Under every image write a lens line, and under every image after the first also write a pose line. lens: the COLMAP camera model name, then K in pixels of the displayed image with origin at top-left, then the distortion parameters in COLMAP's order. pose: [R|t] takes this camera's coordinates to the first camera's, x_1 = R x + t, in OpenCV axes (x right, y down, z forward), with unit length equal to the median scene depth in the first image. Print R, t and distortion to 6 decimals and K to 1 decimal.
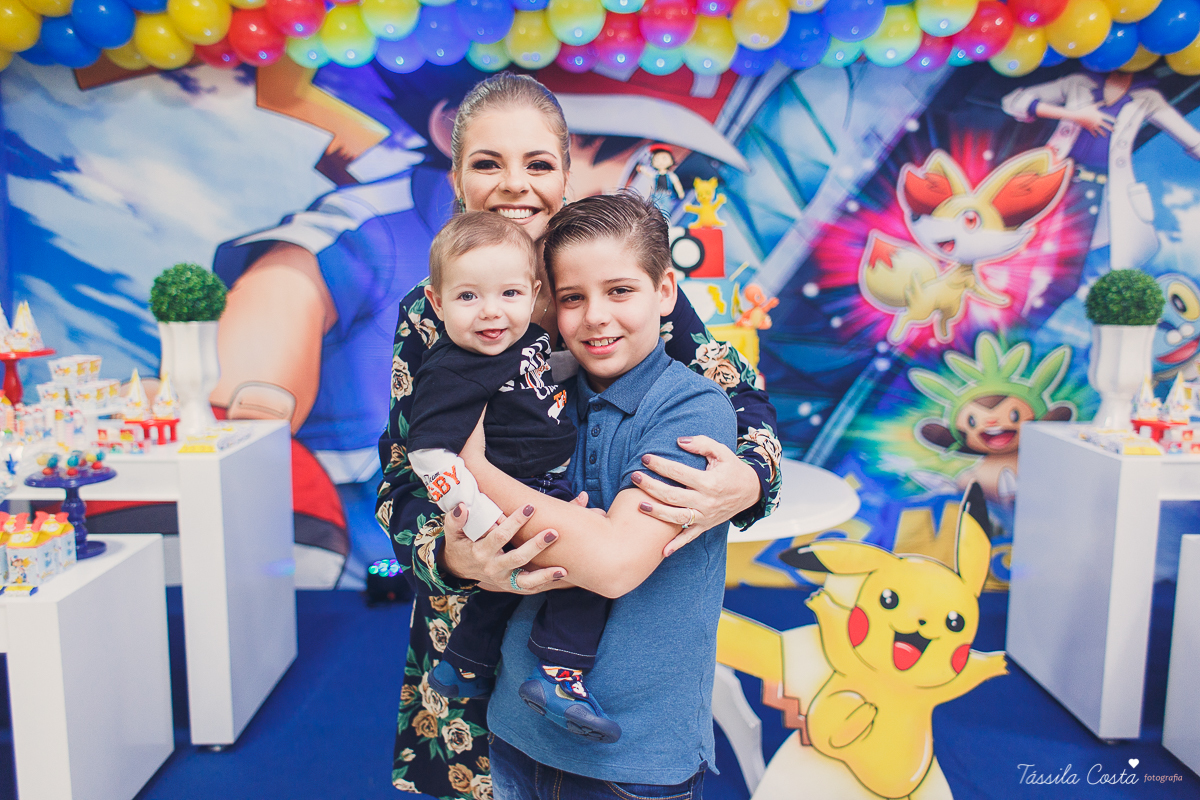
lens RADIAL K [[944.4, 0, 598.8], [0, 944.4, 402.2], [0, 0, 1]] dist [0.035587, -0.026533]
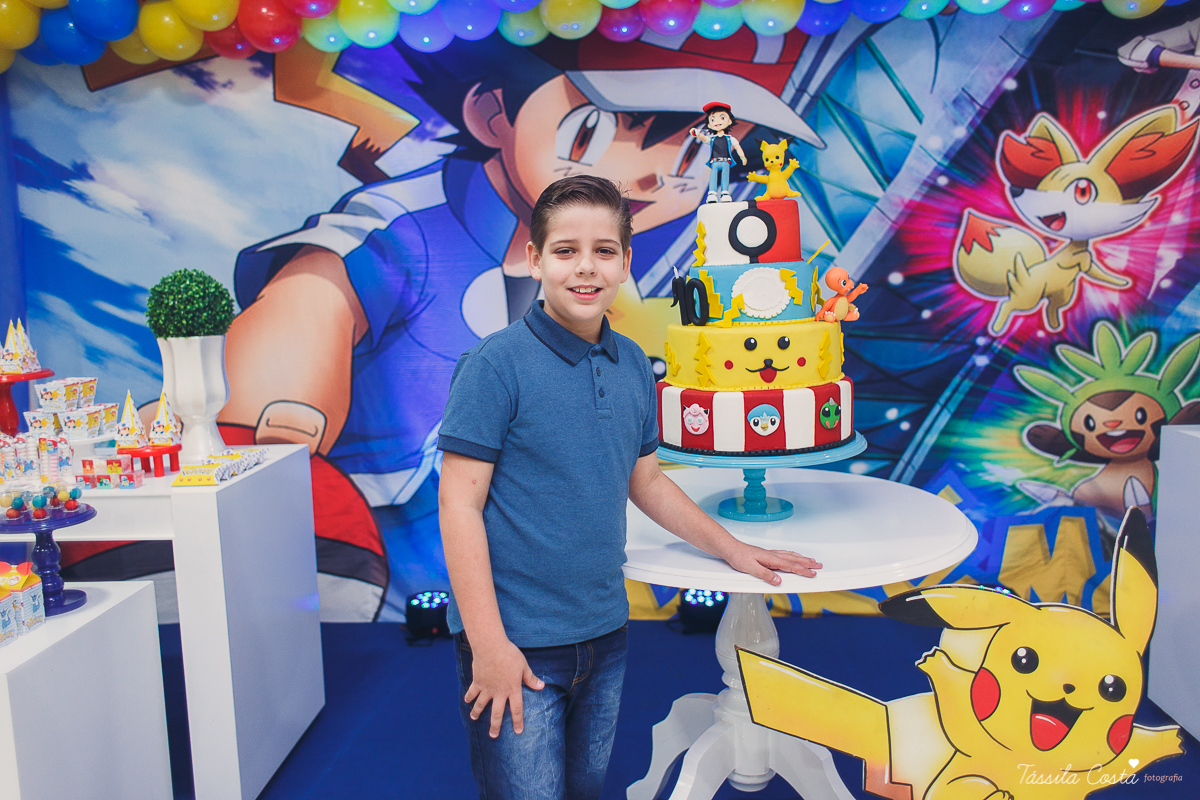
lens RADIAL K [[944.4, 0, 598.3], [0, 944.4, 399.8], [0, 0, 1]] dist [0.035587, -0.026533]
pose [[0.997108, -0.025856, -0.071467, 0.008859], [0.025322, 0.999644, -0.008366, -0.005602], [0.071658, 0.006532, 0.997408, 0.106871]]
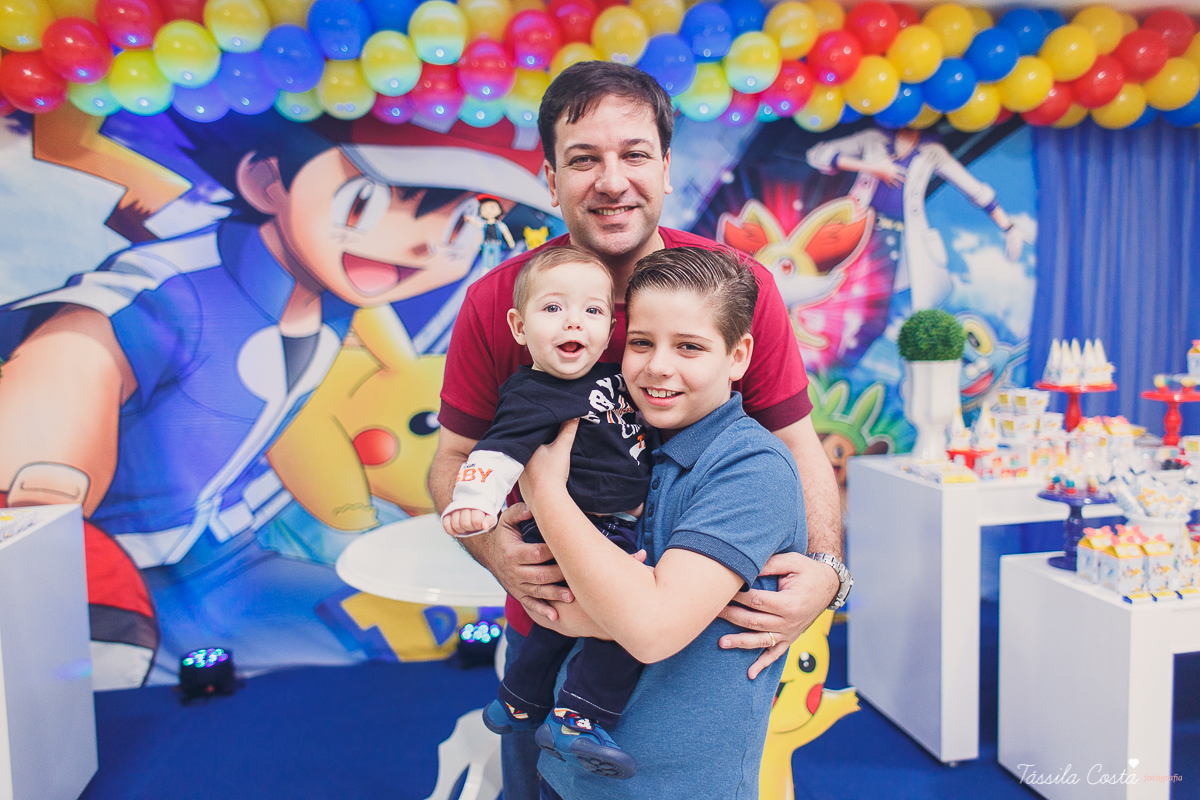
lens RADIAL K [[944.4, 0, 598.3], [0, 944.4, 401.1], [0, 0, 1]] dist [0.035587, -0.026533]
pose [[0.983014, -0.045479, 0.177808, -0.003259], [0.055665, 0.997057, -0.052722, -0.001350], [-0.174887, 0.061724, 0.982652, 0.024458]]
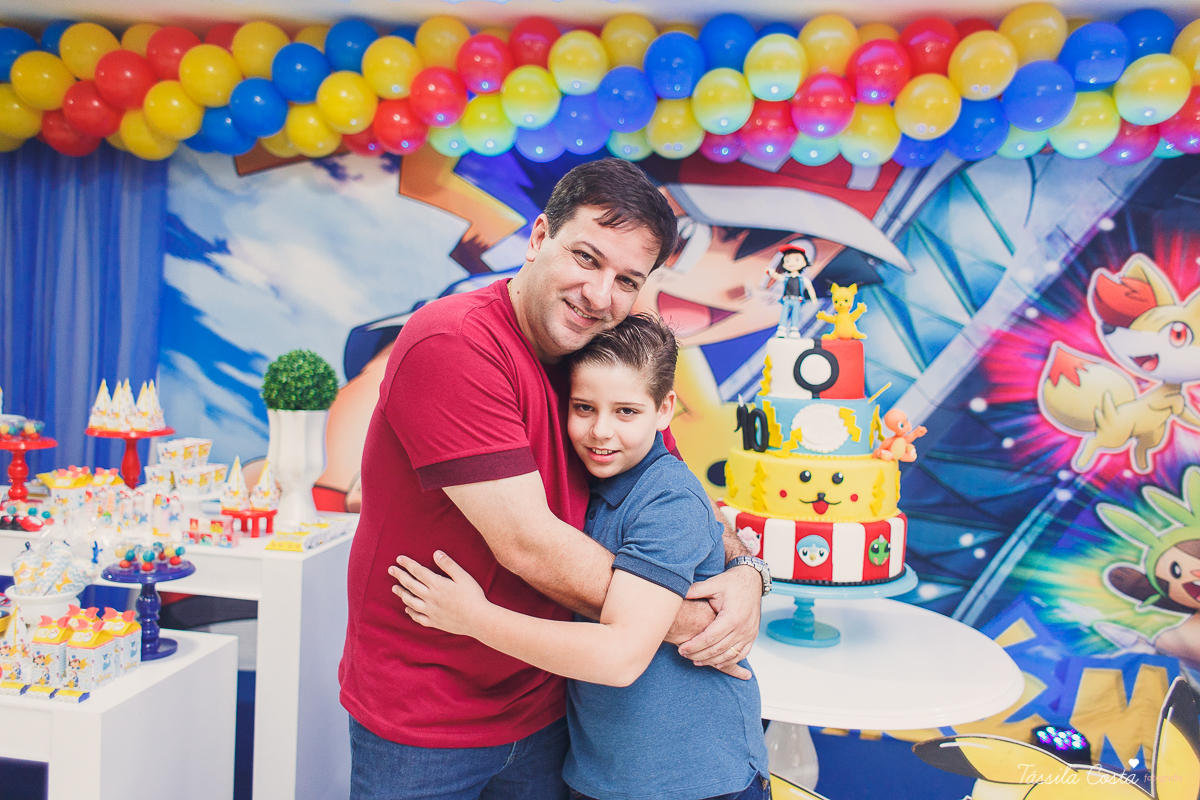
lens RADIAL K [[944.4, 0, 597.2], [0, 944.4, 401.1], [0, 0, 1]] dist [0.035587, -0.026533]
pose [[0.983662, 0.052583, -0.172175, 0.027808], [-0.067320, 0.994446, -0.080902, -0.027360], [0.166965, 0.091171, 0.981739, 0.075295]]
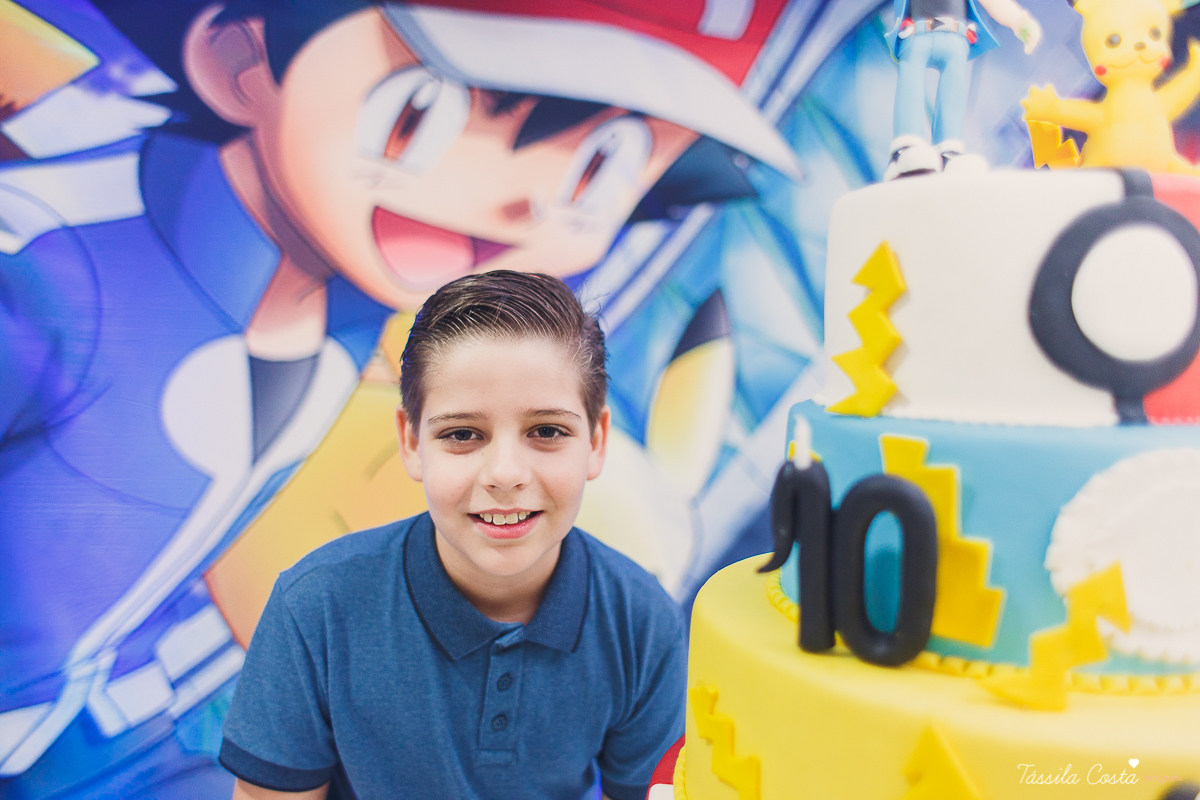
lens RADIAL K [[944.4, 0, 603.6], [0, 944.4, 400.2], [0, 0, 1]] dist [0.035587, -0.026533]
pose [[0.990713, 0.020071, 0.134480, -0.024138], [-0.008861, 0.996473, -0.083440, -0.070575], [-0.135680, 0.081474, 0.987397, 0.490367]]
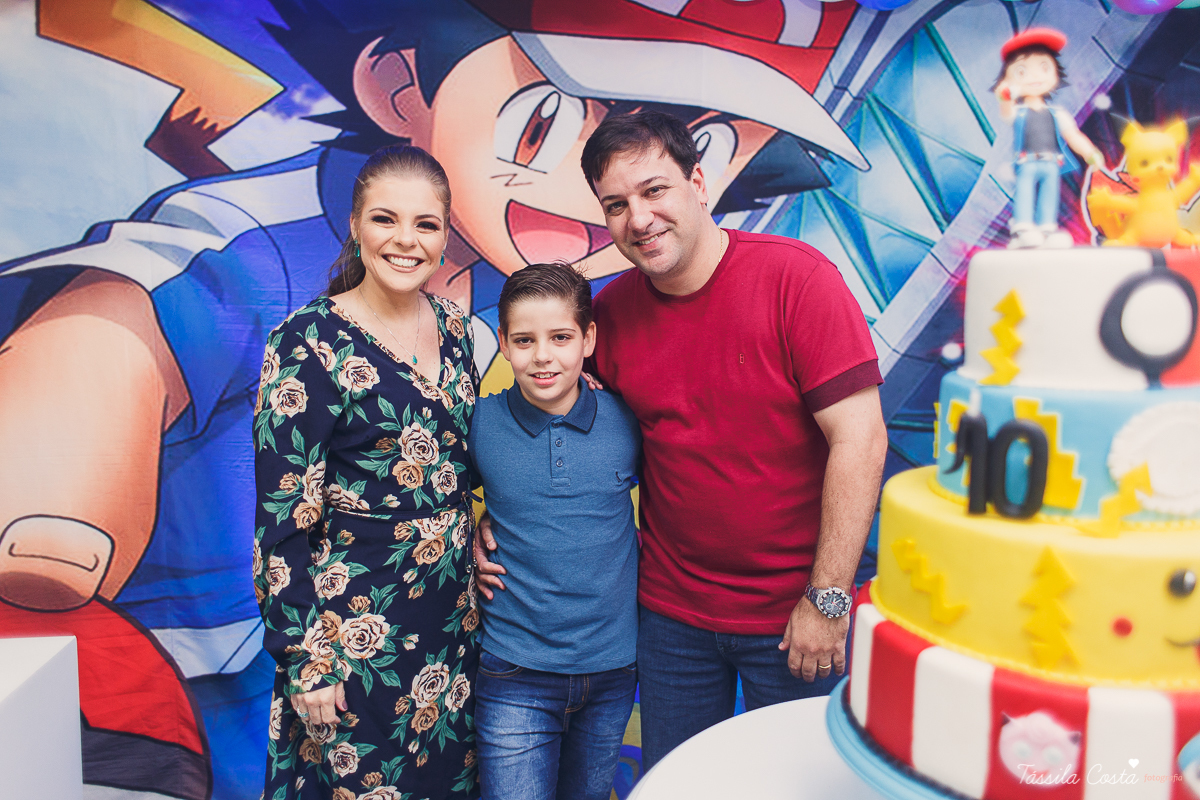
lens RADIAL K [[944.4, 0, 596.8], [0, 944.4, 399.5], [0, 0, 1]] dist [0.035587, -0.026533]
pose [[0.993043, -0.008401, 0.117452, -0.096712], [0.012067, 0.999461, -0.030537, -0.070462], [-0.117132, 0.031742, 0.992609, 0.395102]]
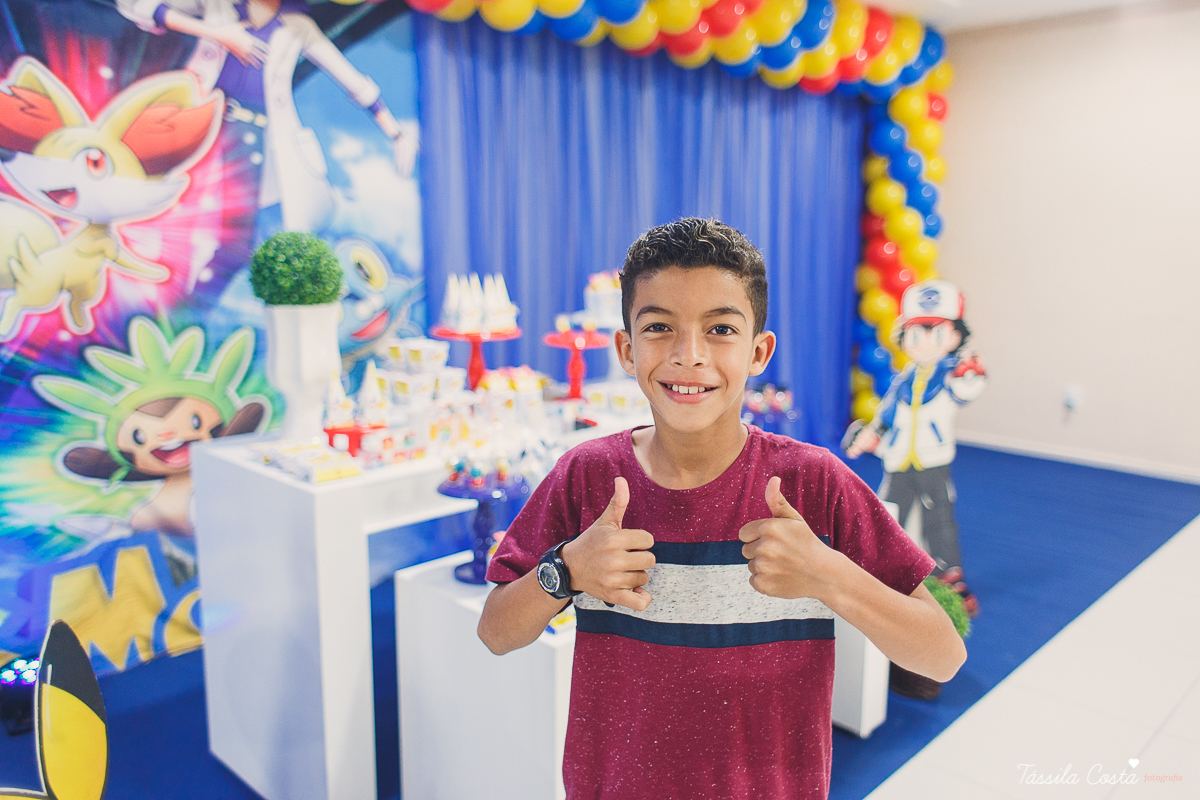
lens RADIAL K [[944.4, 0, 589.6], [0, 944.4, 400.8], [0, 0, 1]] dist [0.035587, -0.026533]
pose [[0.718687, -0.123094, 0.684352, 0.148133], [0.100067, 0.992270, 0.073391, -0.028928], [-0.688096, 0.015735, 0.725449, 0.227430]]
